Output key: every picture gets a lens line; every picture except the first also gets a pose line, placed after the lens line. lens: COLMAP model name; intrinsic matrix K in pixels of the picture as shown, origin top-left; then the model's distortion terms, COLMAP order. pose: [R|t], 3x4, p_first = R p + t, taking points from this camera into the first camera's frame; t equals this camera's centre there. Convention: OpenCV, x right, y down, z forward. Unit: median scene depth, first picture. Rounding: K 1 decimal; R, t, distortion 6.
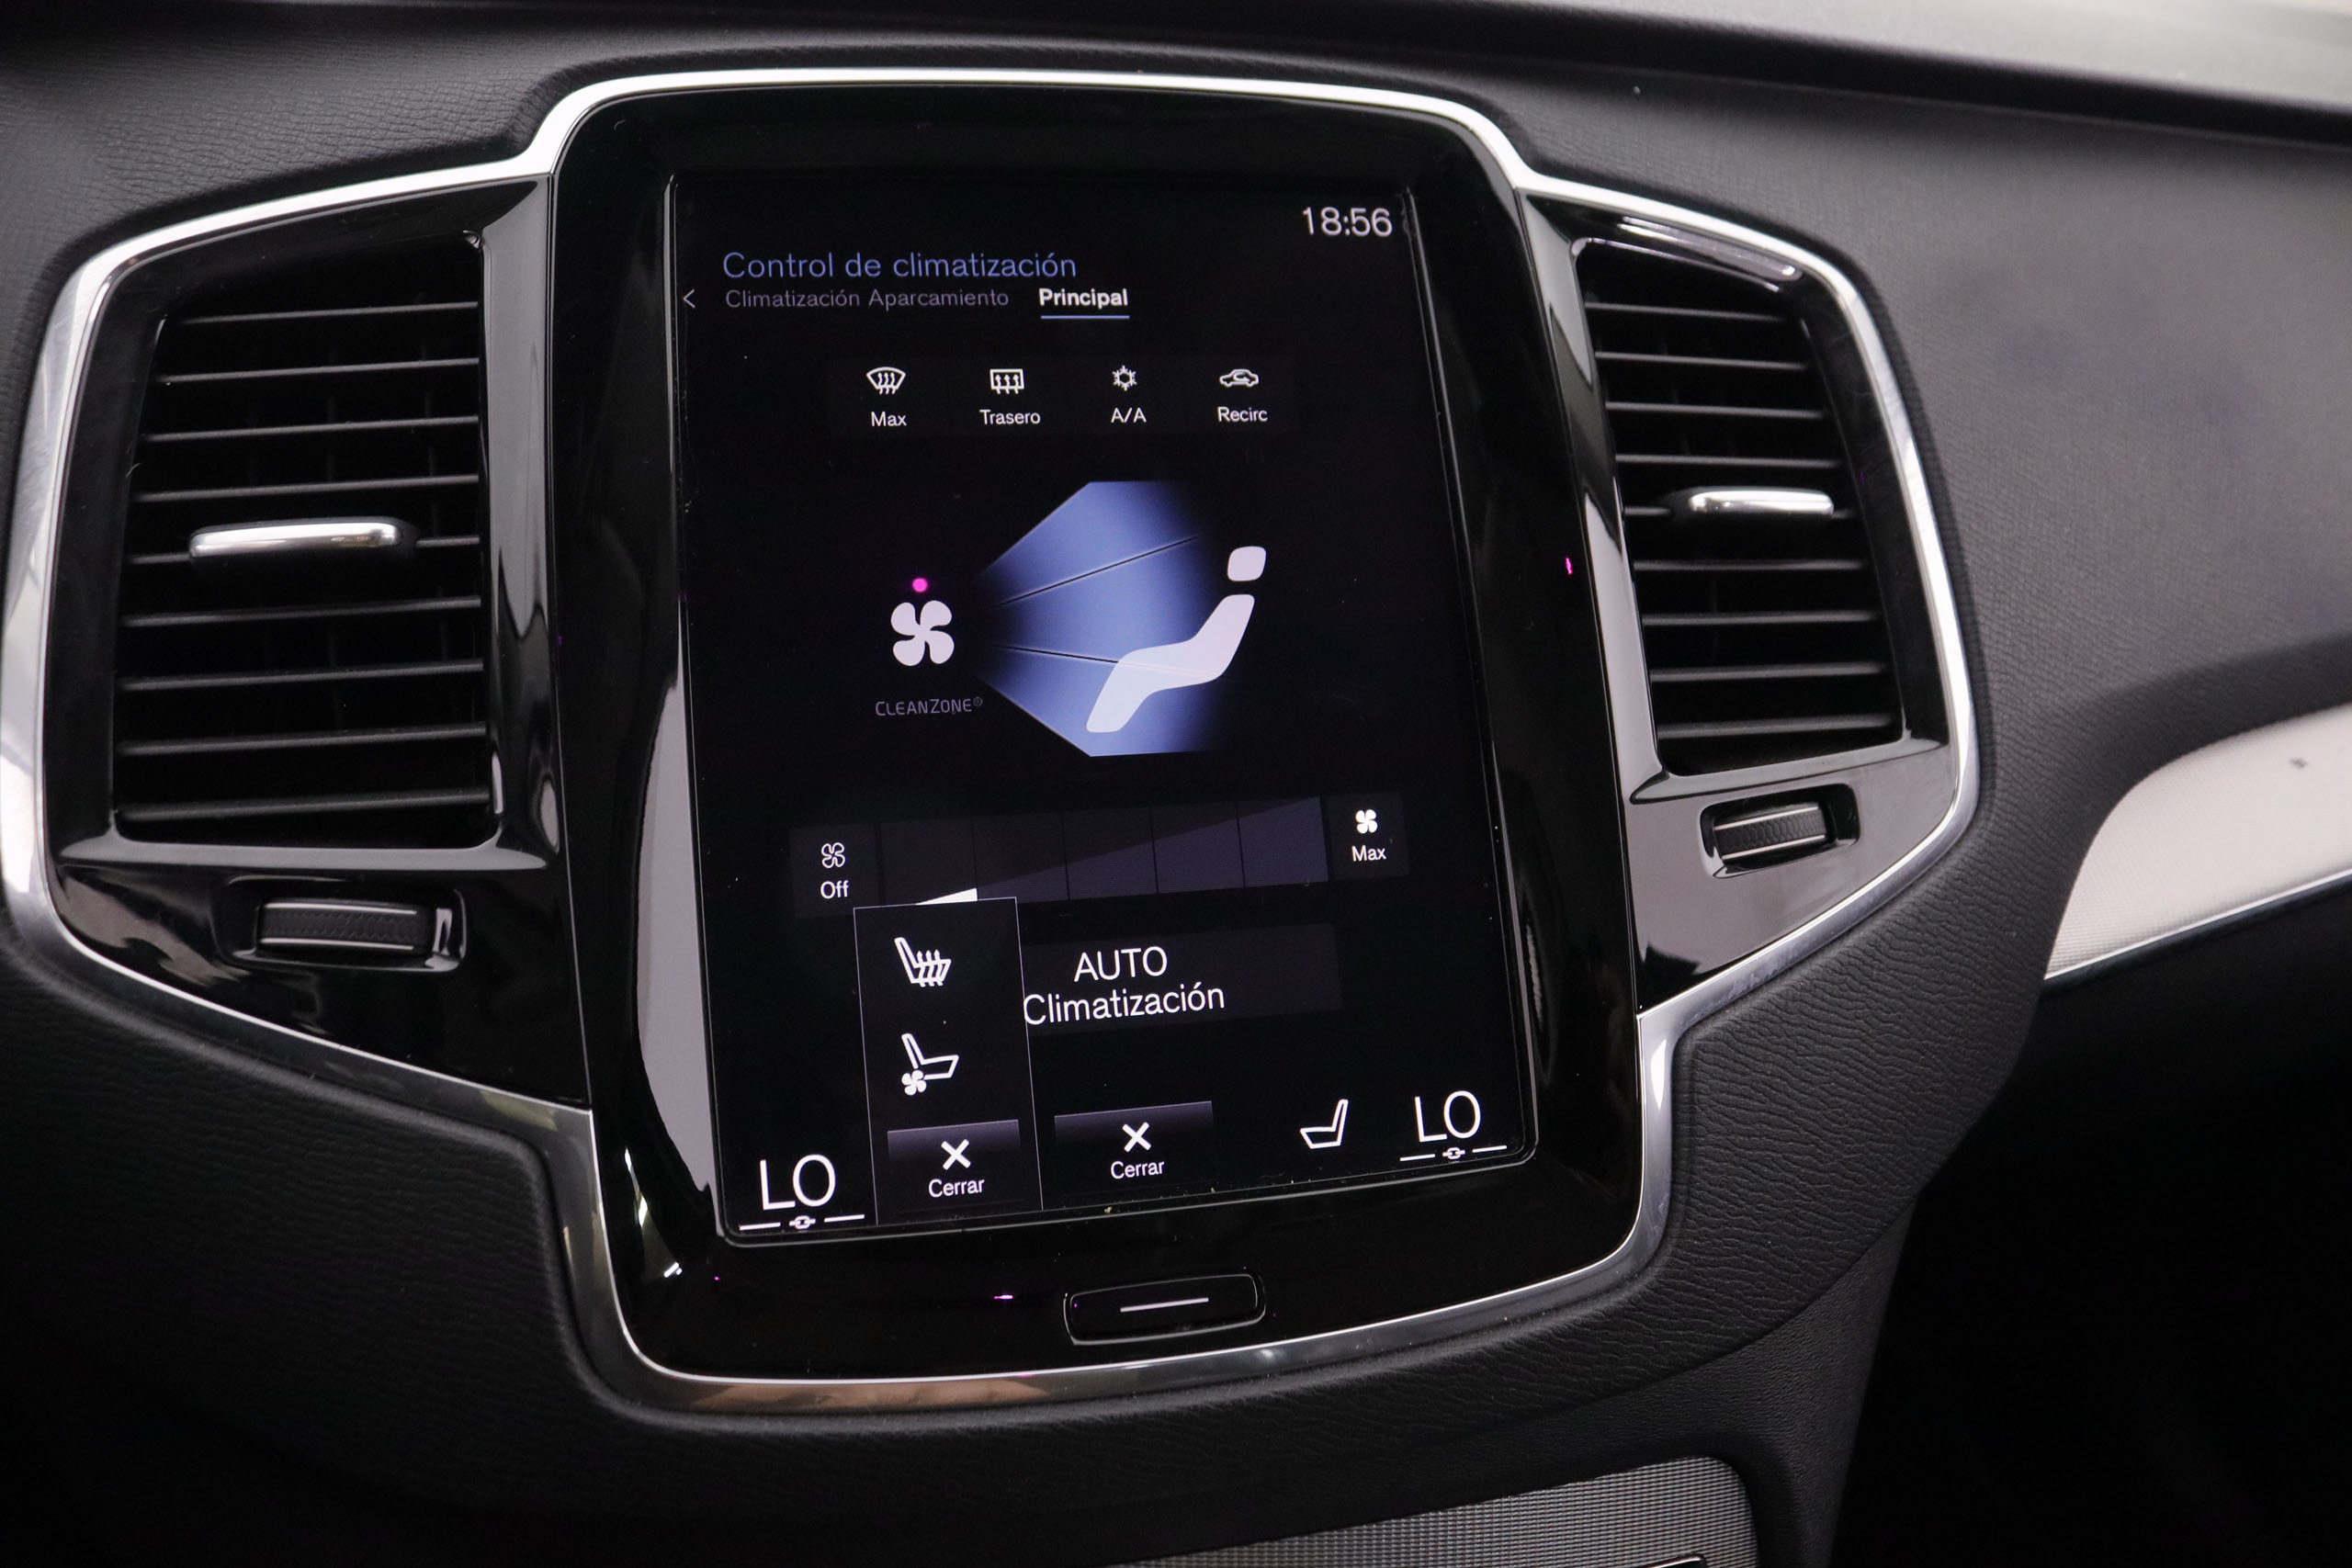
lens RADIAL K [[1896.5, 0, 1170.7], [0, 1896.5, 777.7], [0, 0, 1]] dist [-0.152629, 0.118645]
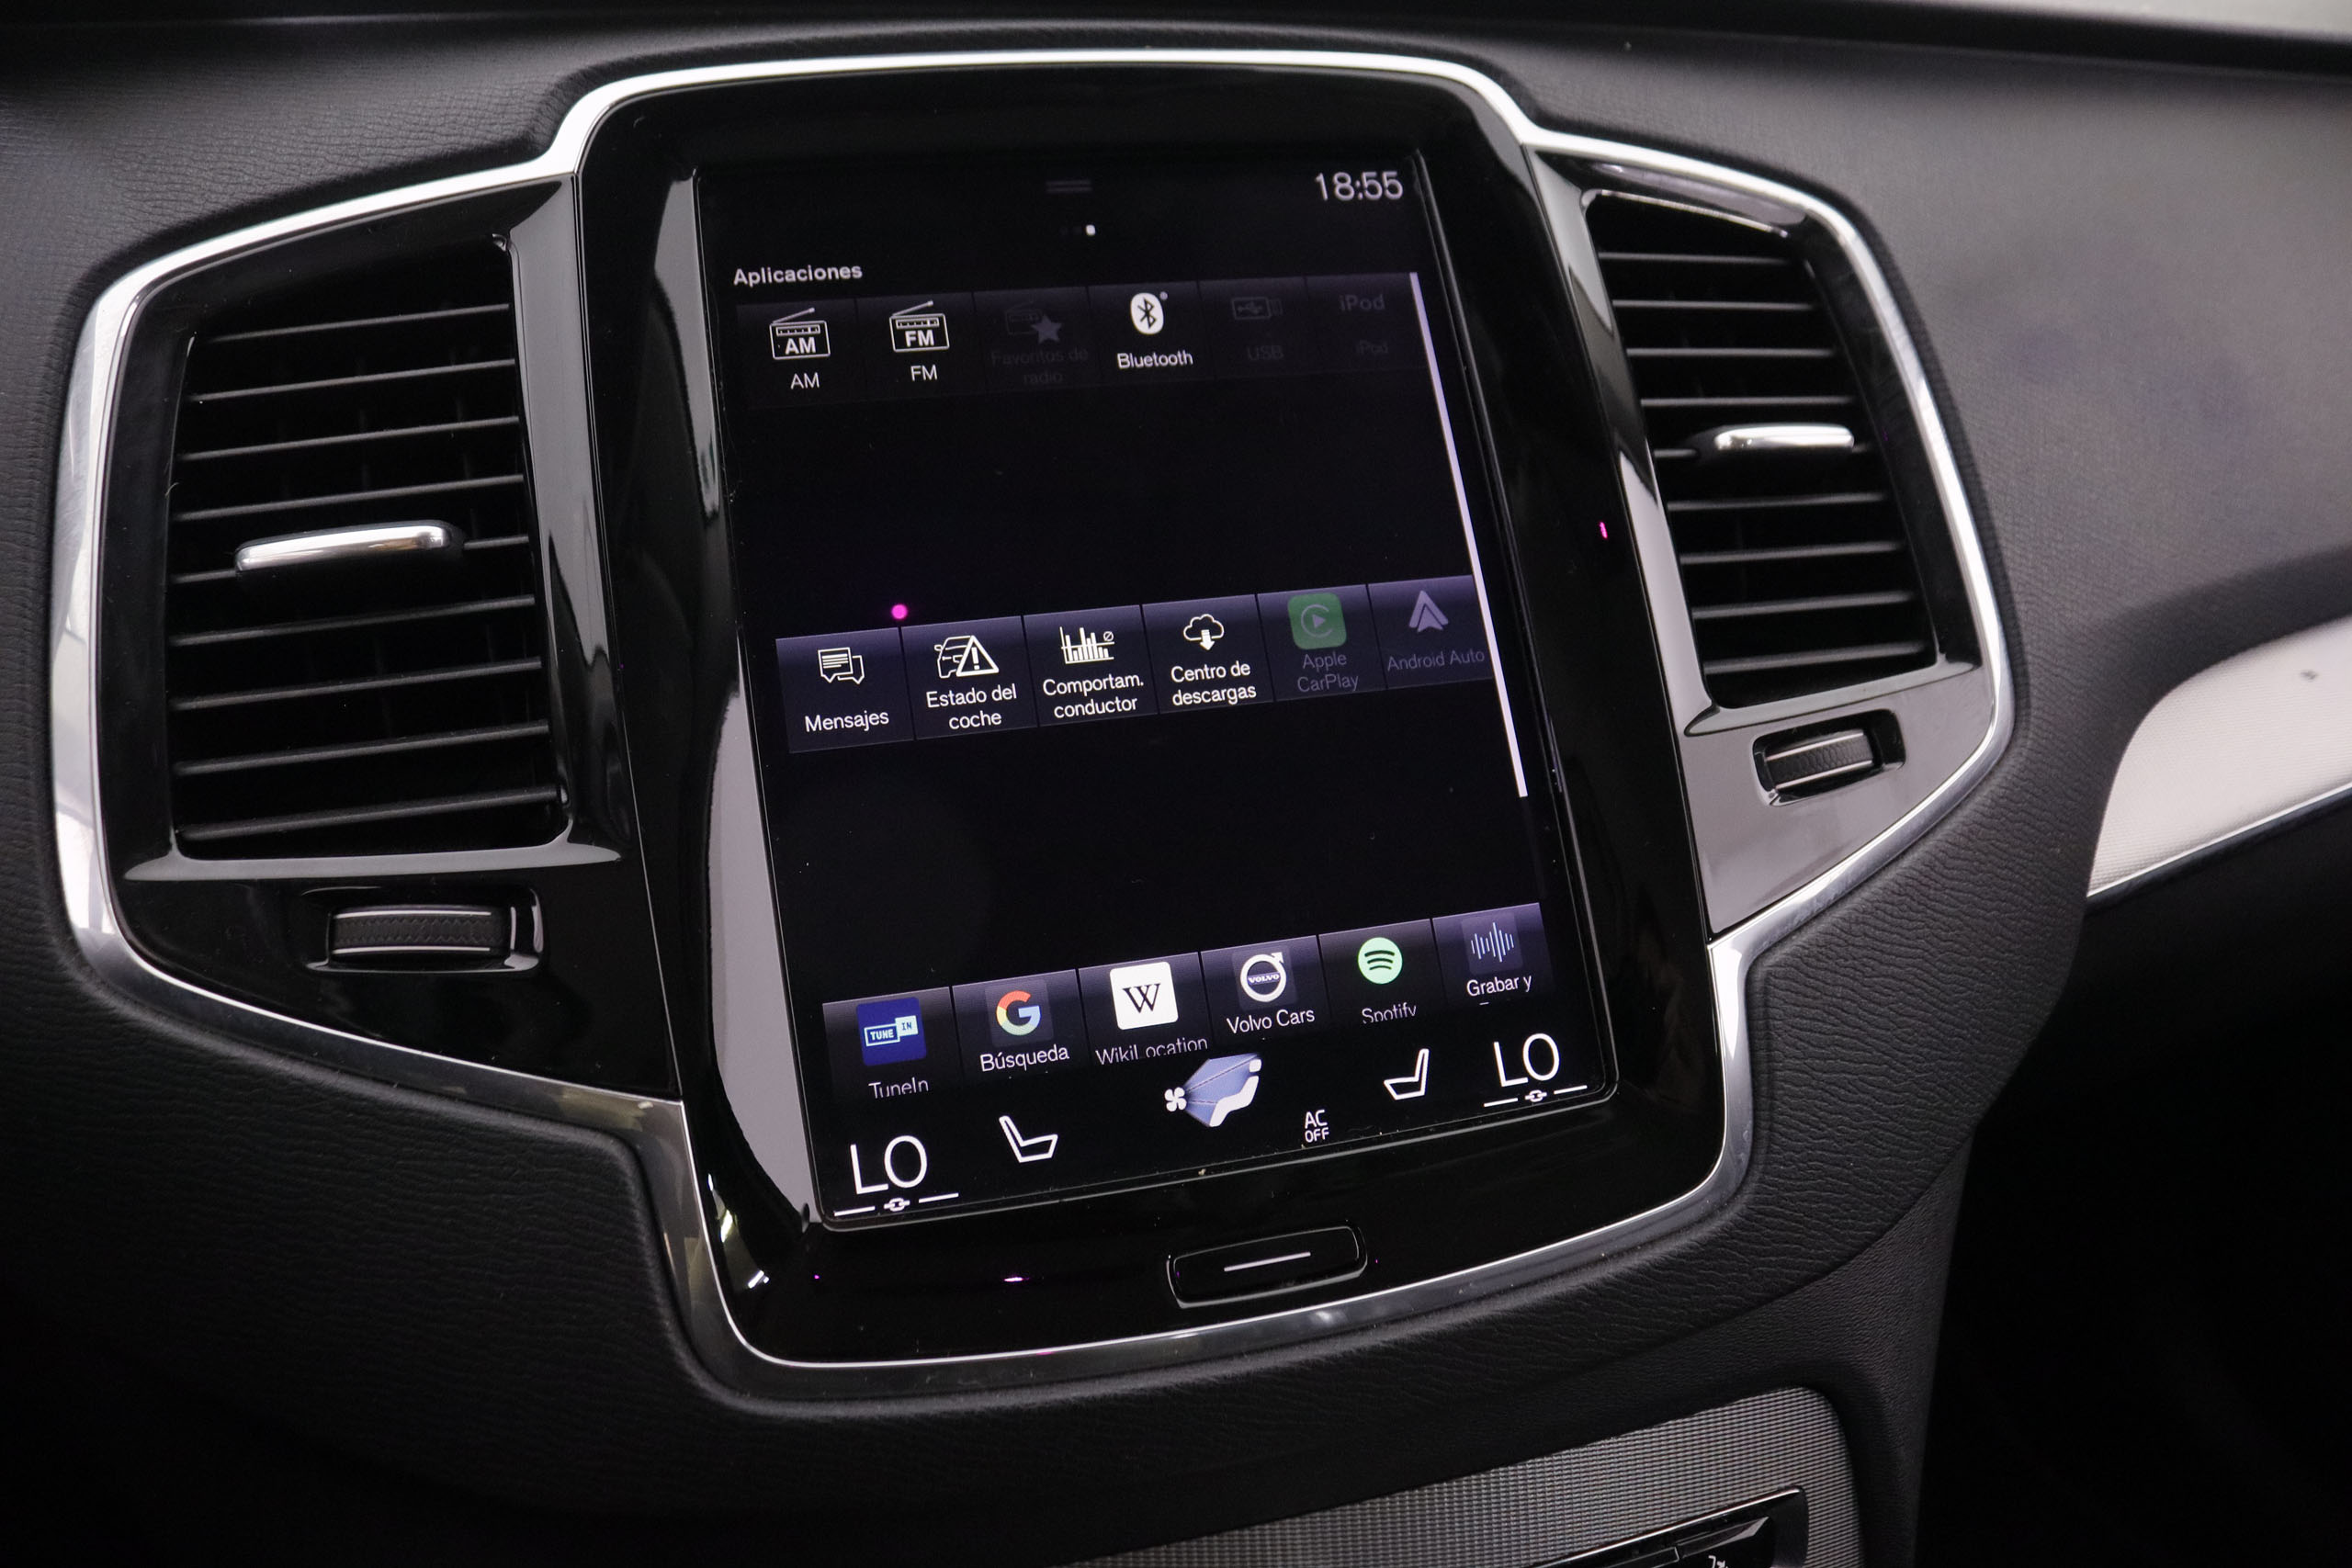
lens RADIAL K [[1896.5, 0, 1168.8], [0, 1896.5, 774.9], [0, 0, 1]] dist [-0.152629, 0.118645]
pose [[0.997762, -0.063100, 0.022124, -0.055321], [0.063496, 0.997826, -0.017651, 0.034174], [-0.020962, 0.019016, 0.999599, 0.000511]]
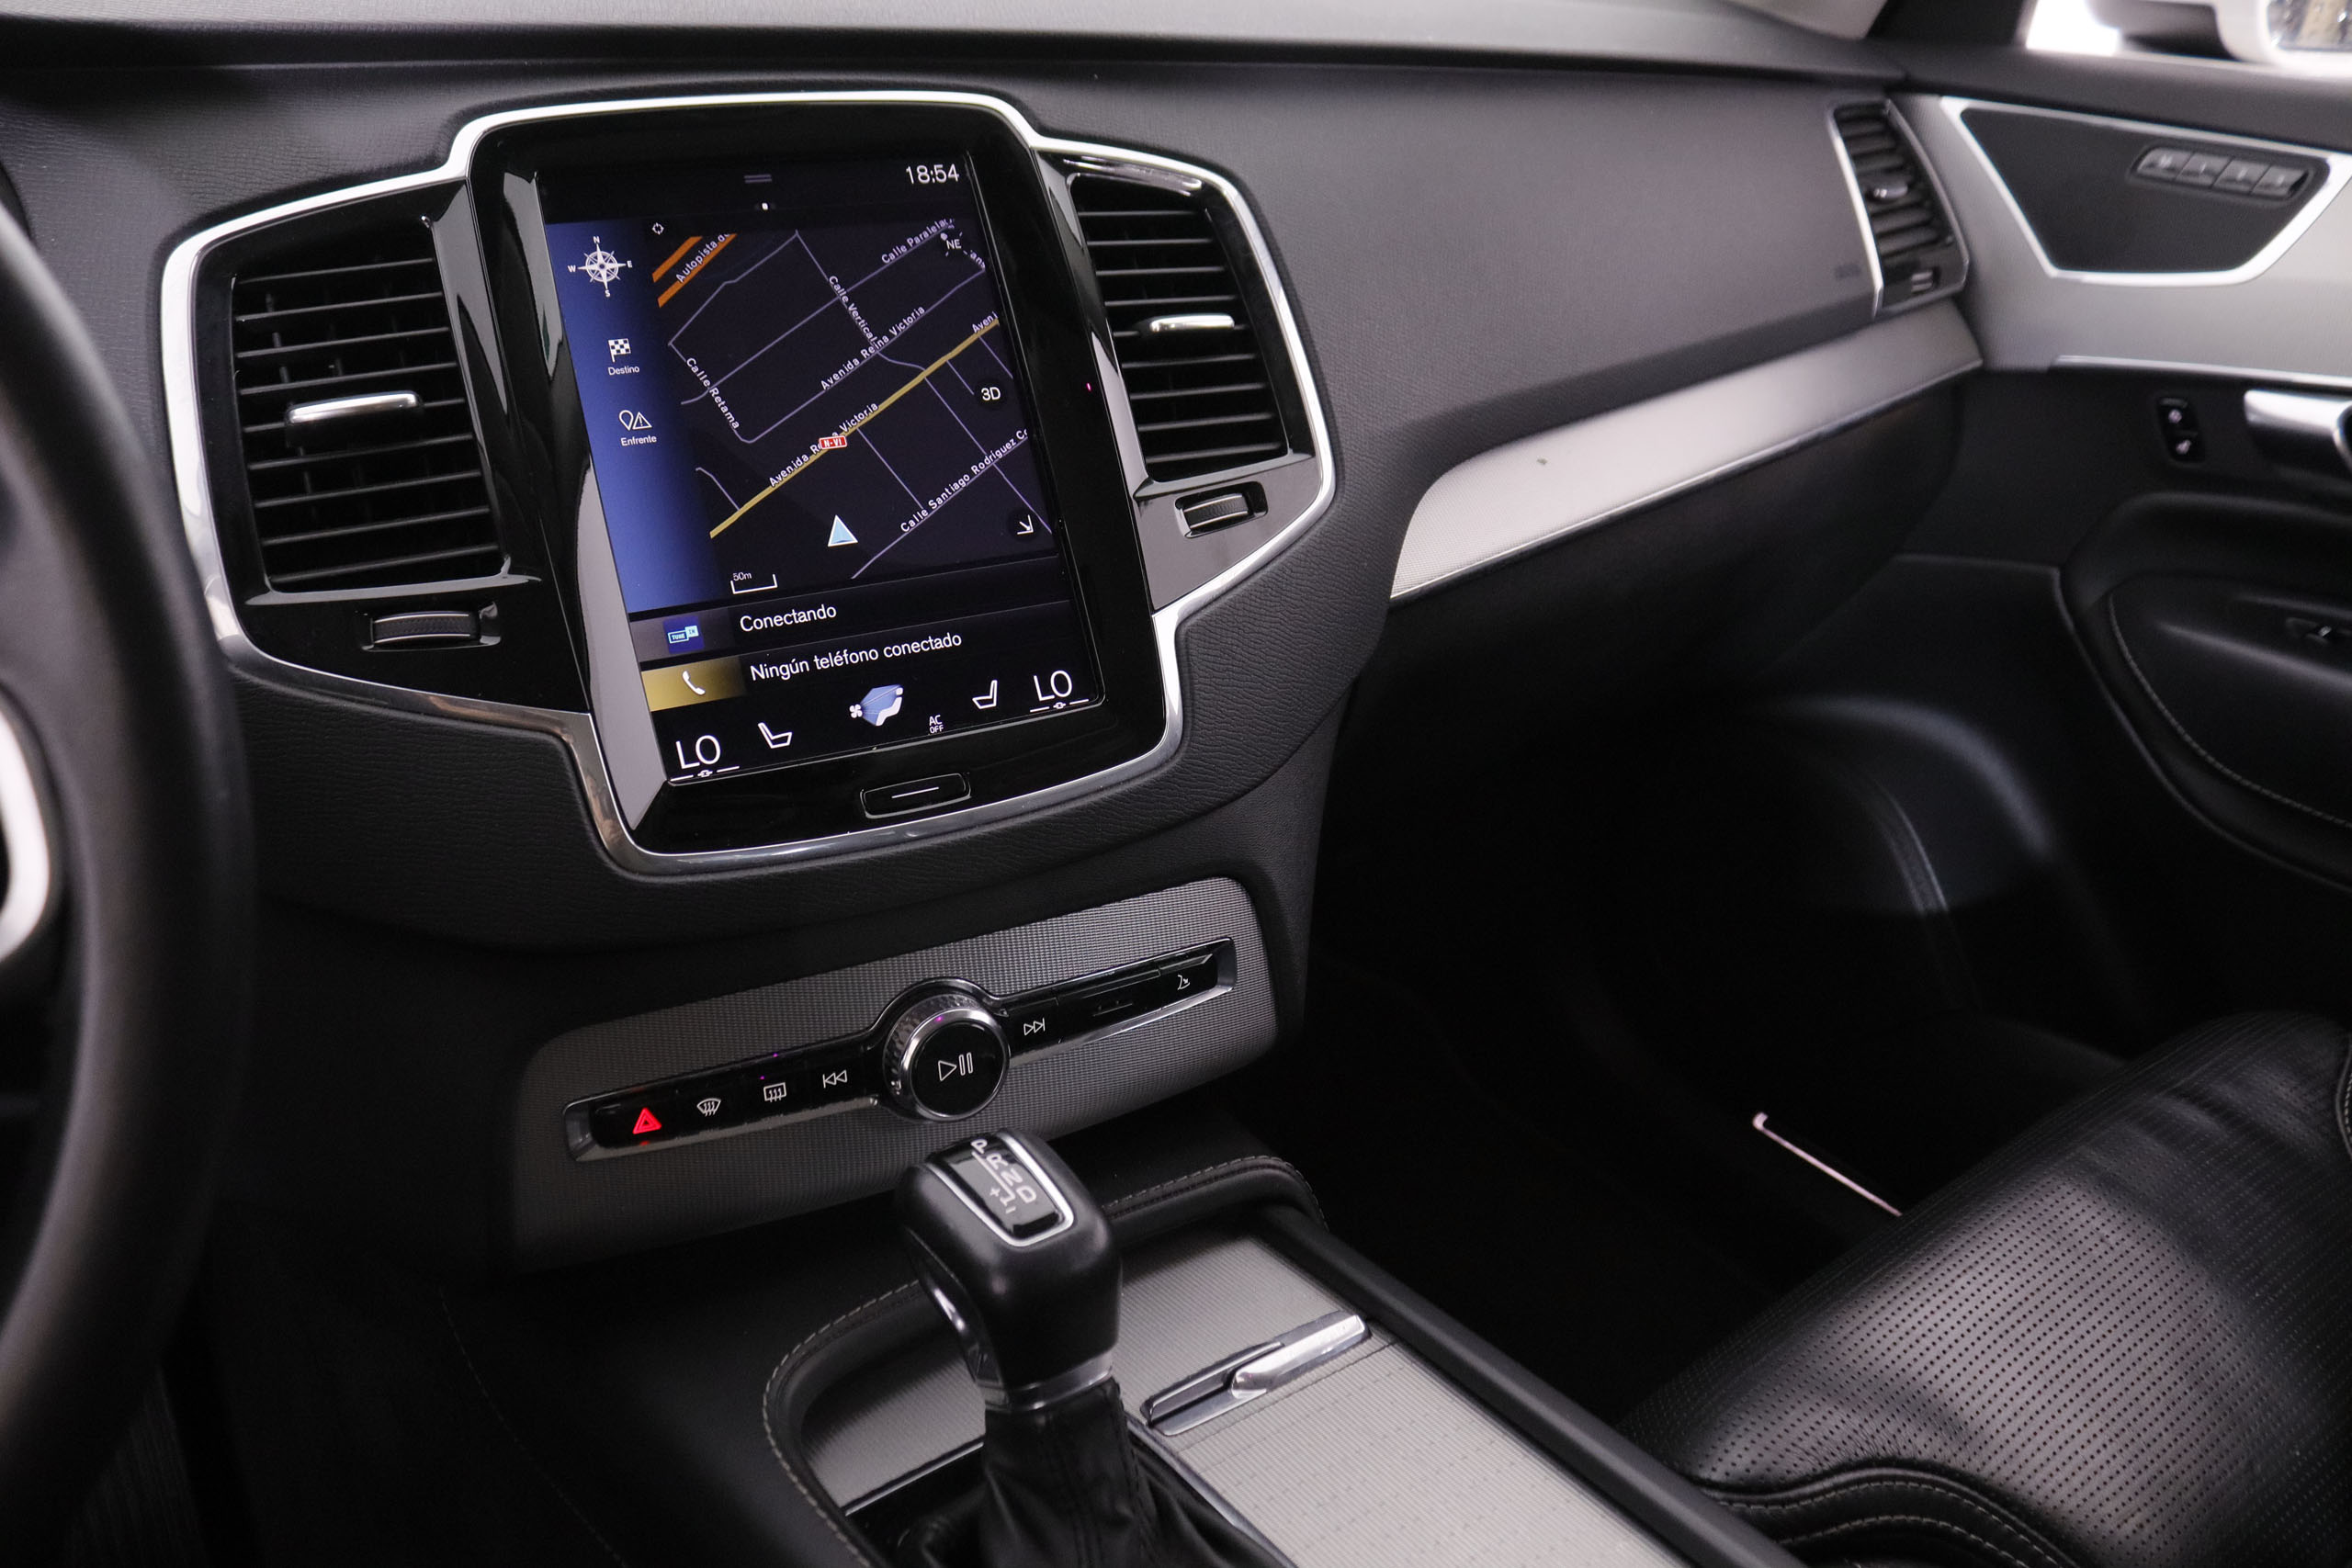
lens RADIAL K [[1896.5, 0, 1168.9], [0, 1896.5, 747.1], [0, 0, 1]] dist [-0.152629, 0.118645]
pose [[0.961597, -0.122795, 0.245466, -0.188929], [0.110085, 0.991801, 0.064902, 0.133718], [-0.251423, -0.035388, 0.967230, -0.733371]]
